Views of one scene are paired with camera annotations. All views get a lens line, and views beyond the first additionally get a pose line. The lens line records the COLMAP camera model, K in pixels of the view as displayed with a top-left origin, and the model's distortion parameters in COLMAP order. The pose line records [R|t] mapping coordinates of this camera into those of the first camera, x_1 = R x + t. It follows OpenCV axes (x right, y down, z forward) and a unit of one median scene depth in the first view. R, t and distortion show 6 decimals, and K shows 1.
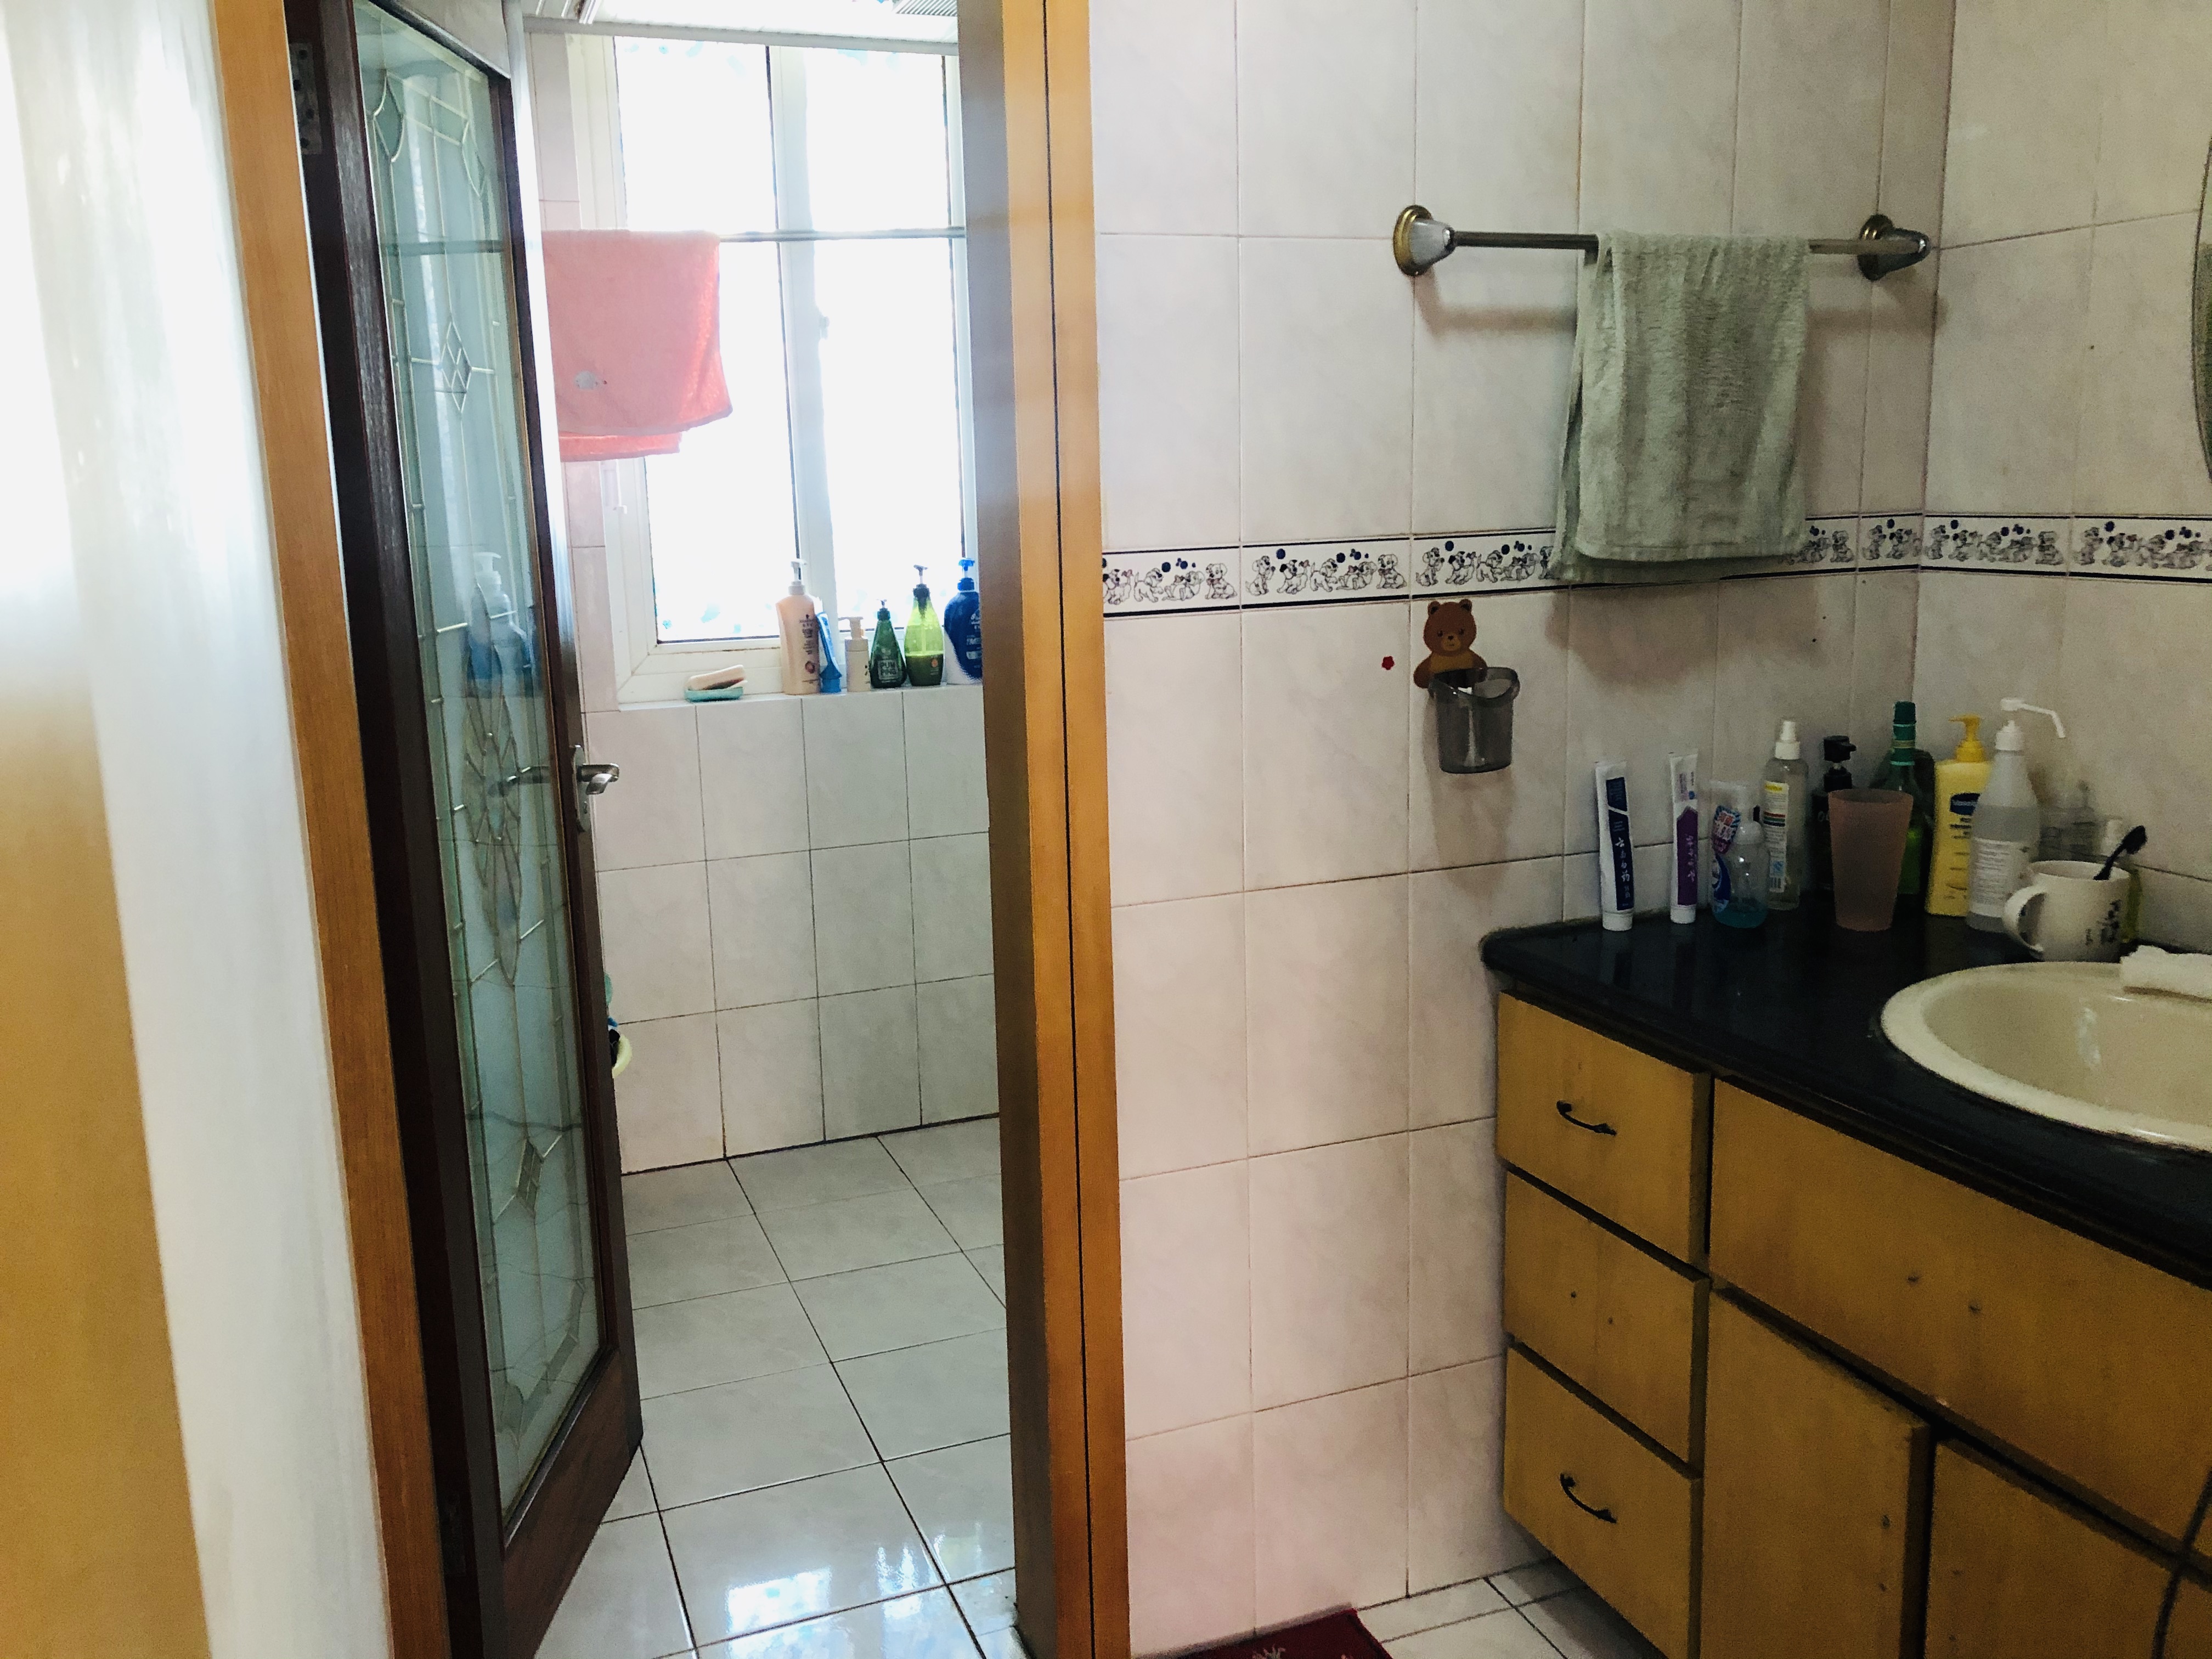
lens RADIAL K [[1791.5, 0, 1104.9], [0, 1791.5, 824.9], [0, 0, 1]] dist [-0.008101, -0.000827]
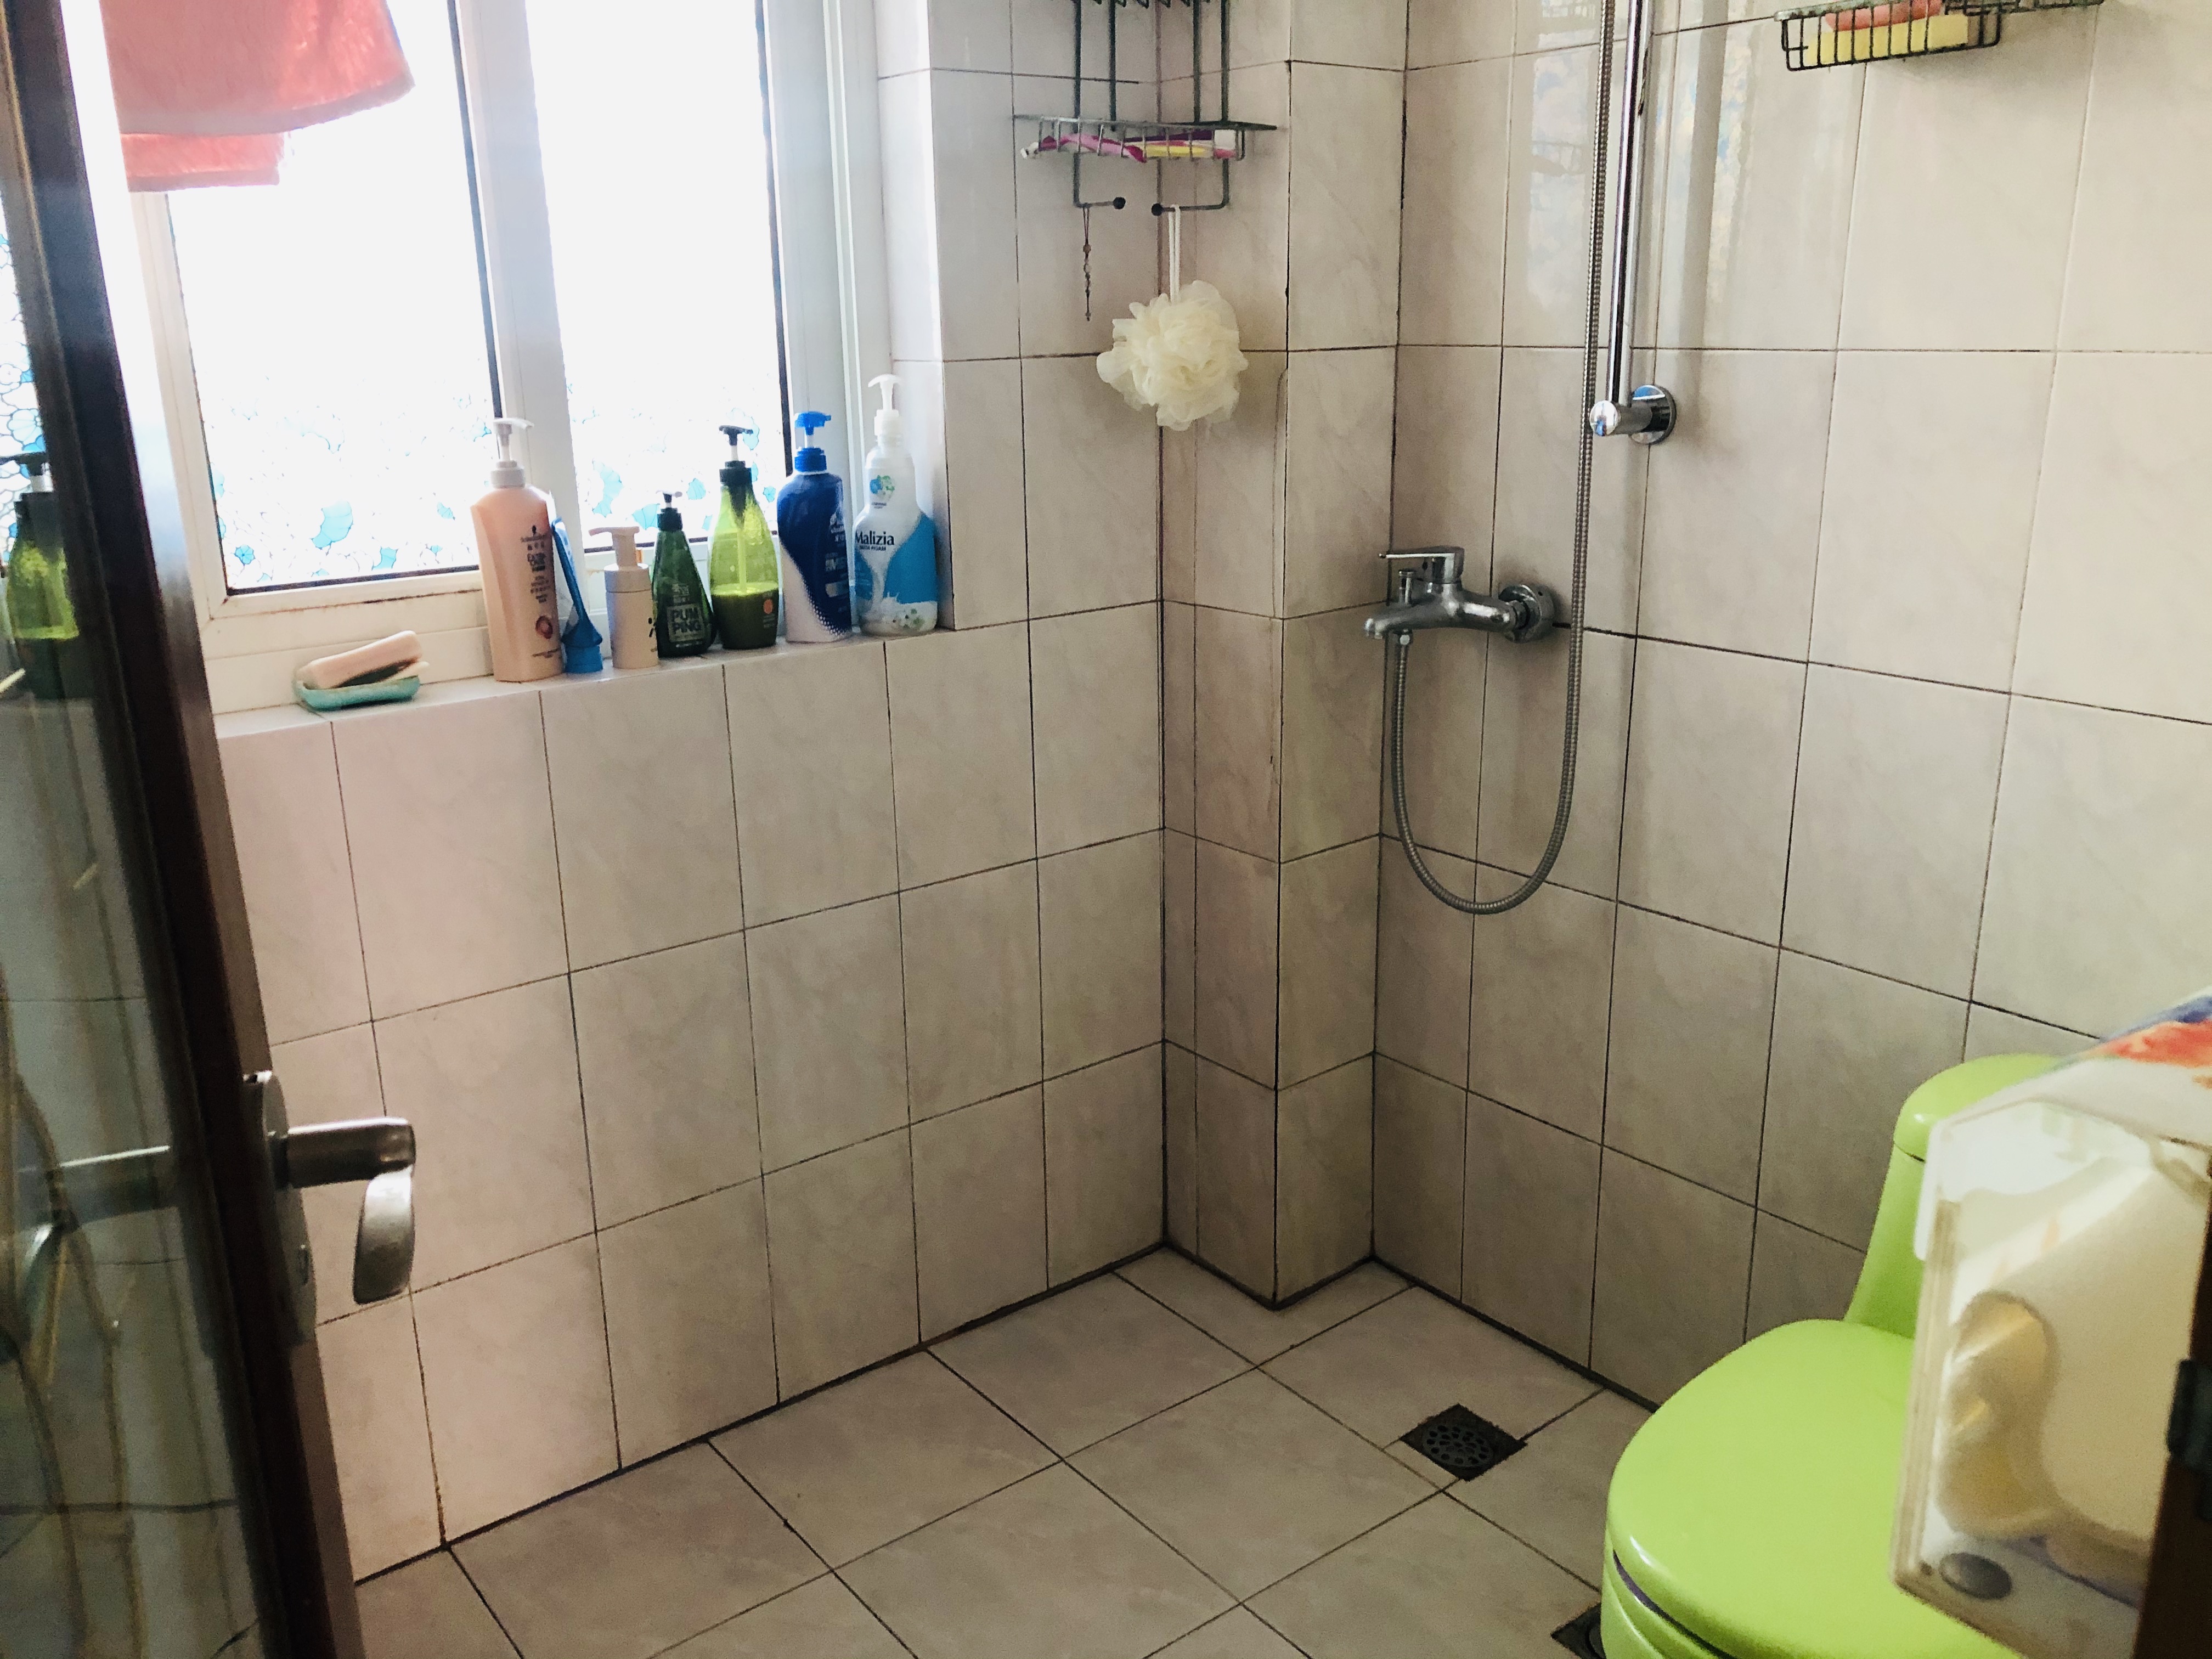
lens RADIAL K [[1791.5, 0, 1105.7], [0, 1791.5, 836.3], [0, 0, 1]] dist [-0.008101, -0.000827]
pose [[0.956417, -0.069362, 0.283647, -0.157761], [0.040223, 0.993413, 0.107300, -0.075627], [-0.289221, -0.091214, 0.952907, 0.443782]]
